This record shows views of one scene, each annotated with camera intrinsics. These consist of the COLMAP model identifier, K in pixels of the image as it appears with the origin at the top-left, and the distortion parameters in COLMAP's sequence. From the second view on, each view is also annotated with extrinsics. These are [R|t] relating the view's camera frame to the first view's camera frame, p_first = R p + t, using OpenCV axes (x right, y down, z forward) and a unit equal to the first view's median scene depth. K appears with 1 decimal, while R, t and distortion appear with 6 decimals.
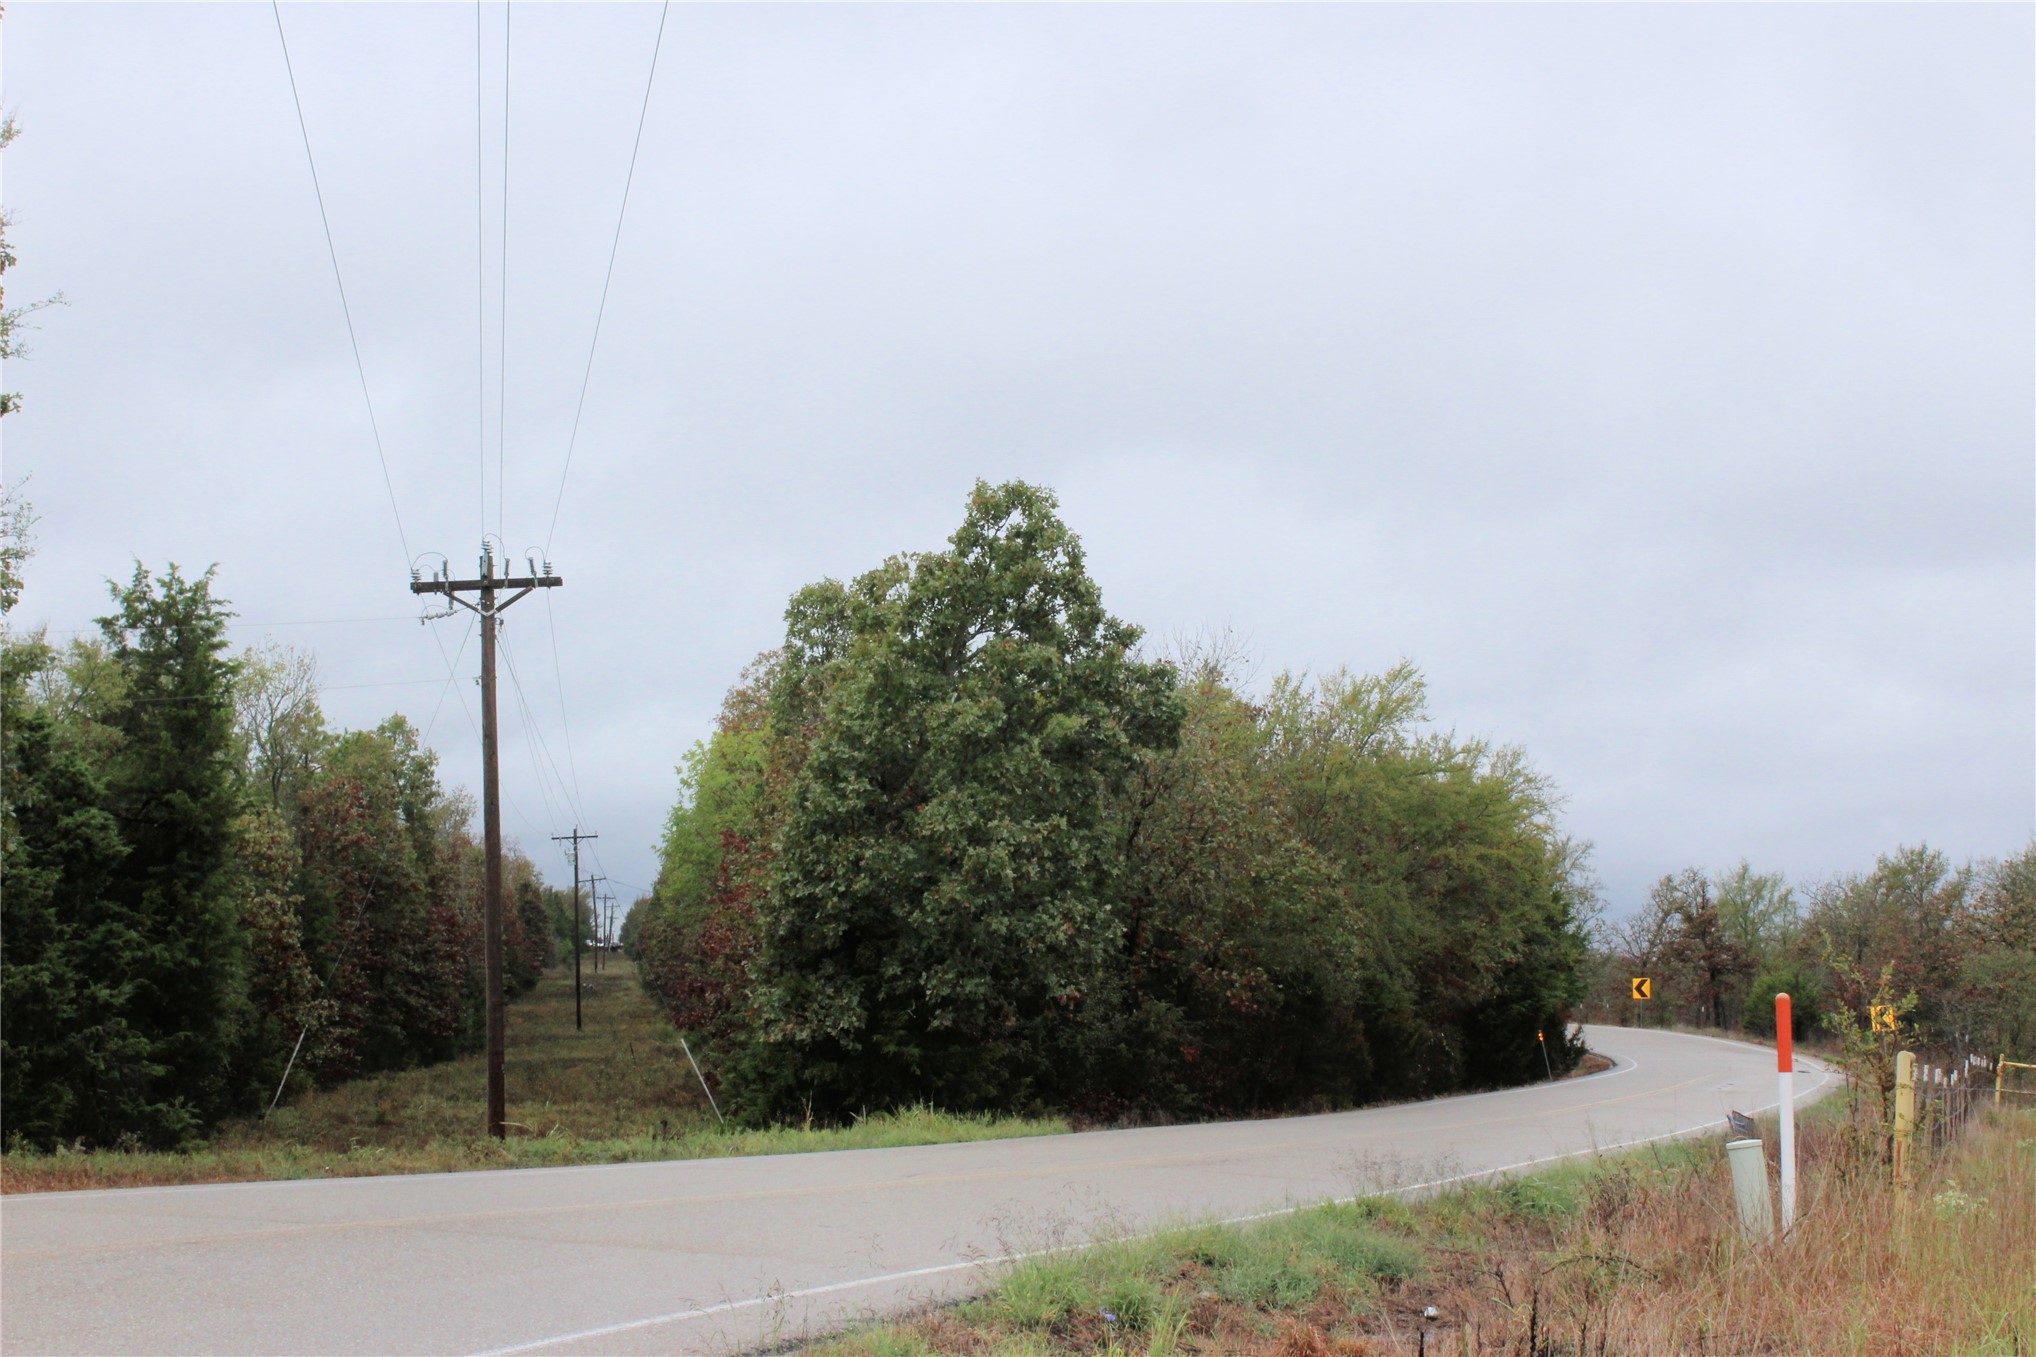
lens RADIAL K [[3509.3, 0, 1017.0], [0, 3509.3, 688.7], [0, 0, 1]] dist [-0.019677, 0.000000]
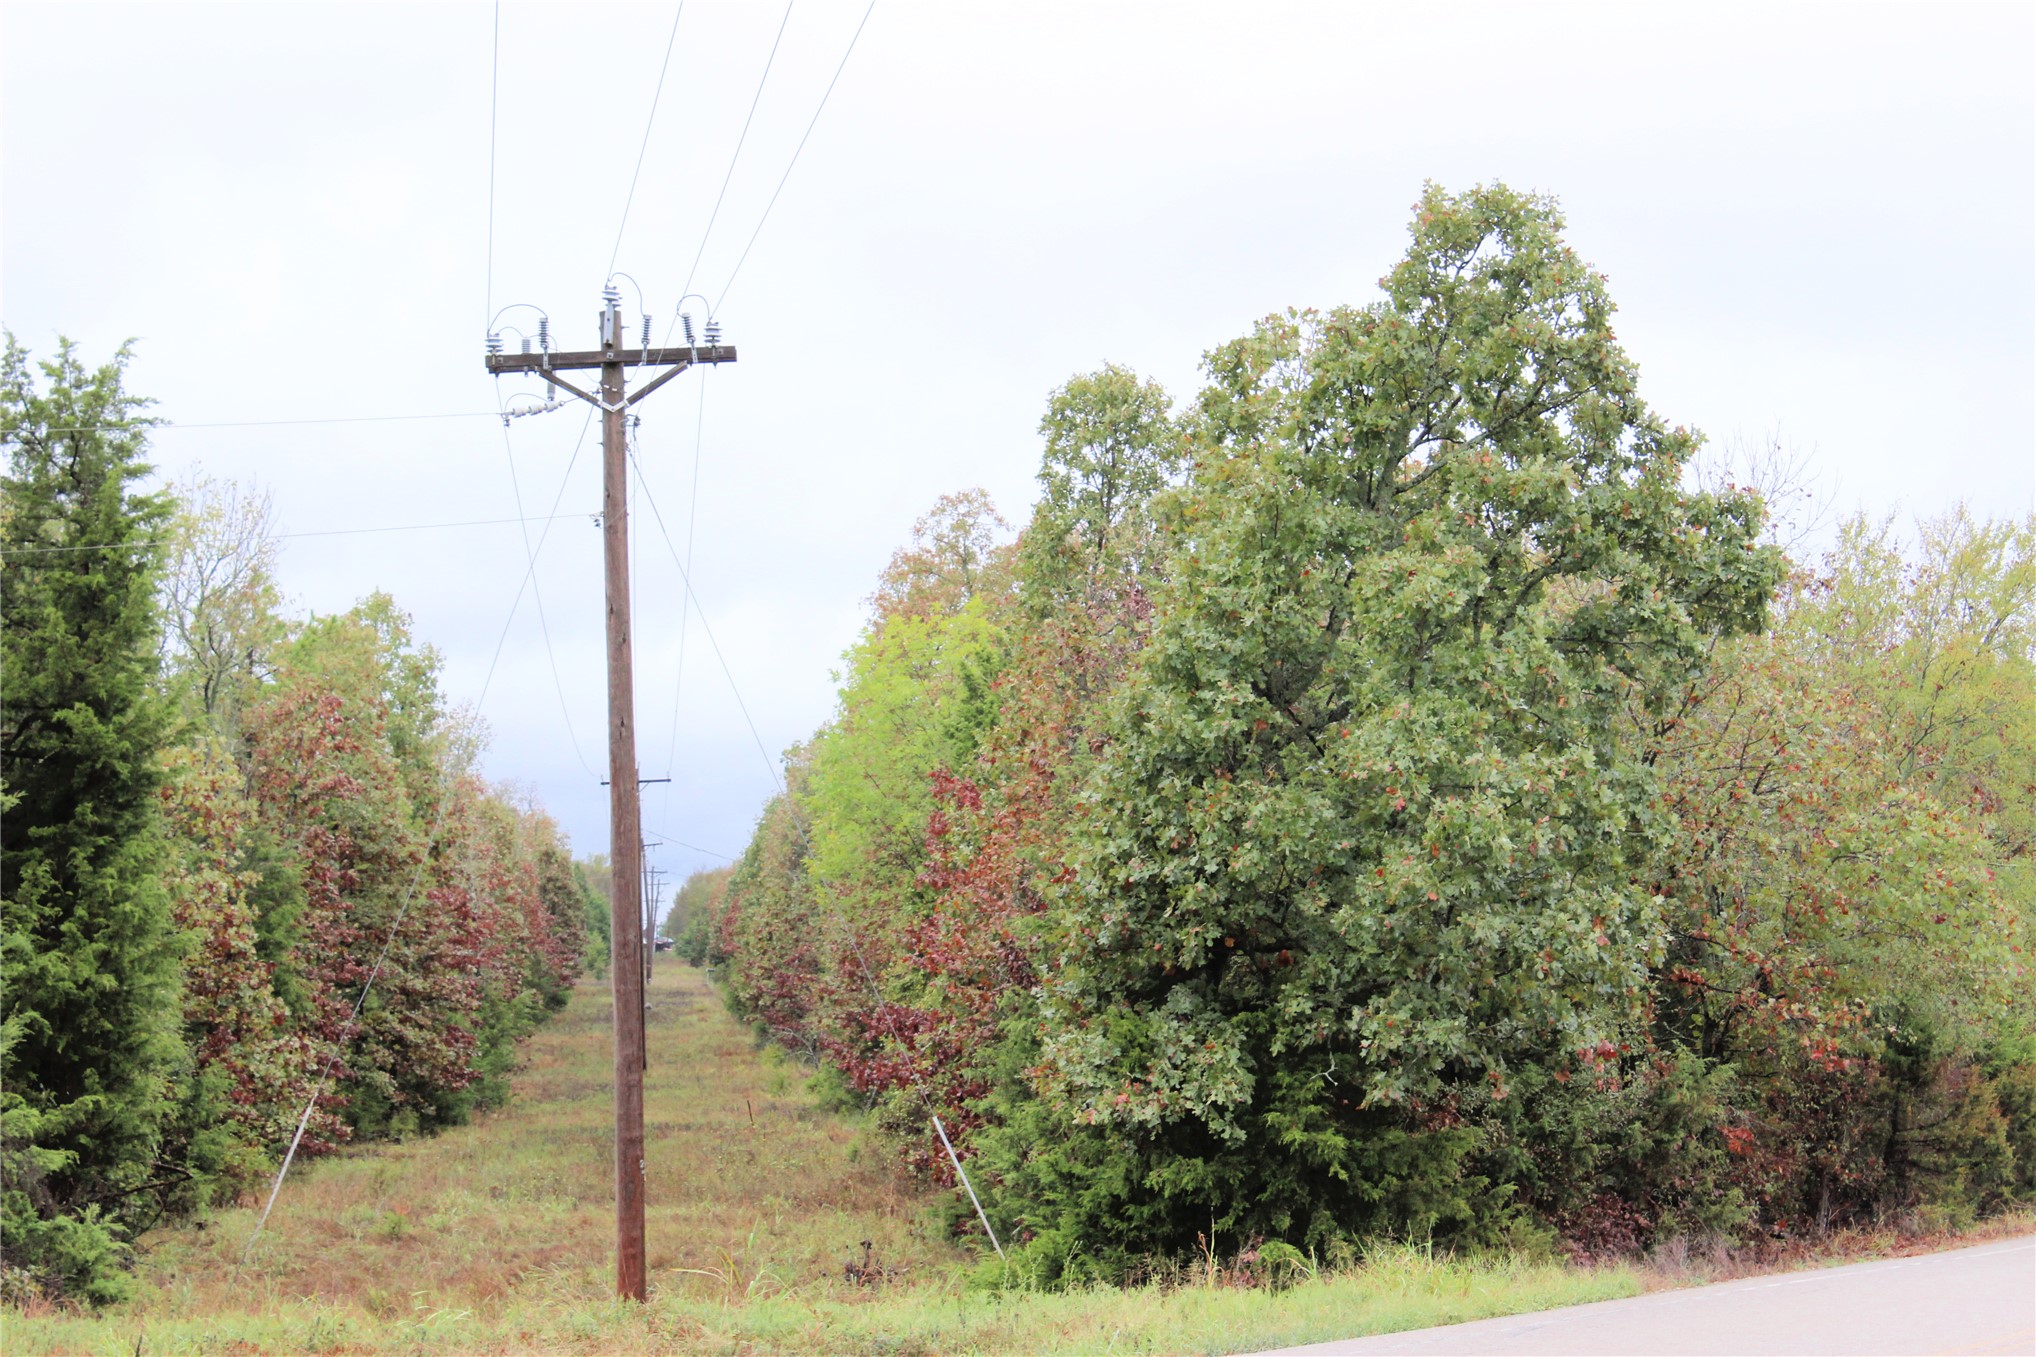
lens RADIAL K [[5110.2, 0, 1018.6], [0, 5110.2, 673.7], [0, 0, 1]] dist [0.069340, 0.000000]
pose [[0.999260, 0.001256, -0.038444, -0.040421], [-0.000450, 0.999780, 0.020979, 0.004772], [0.038462, -0.020946, 0.999041, 0.108236]]
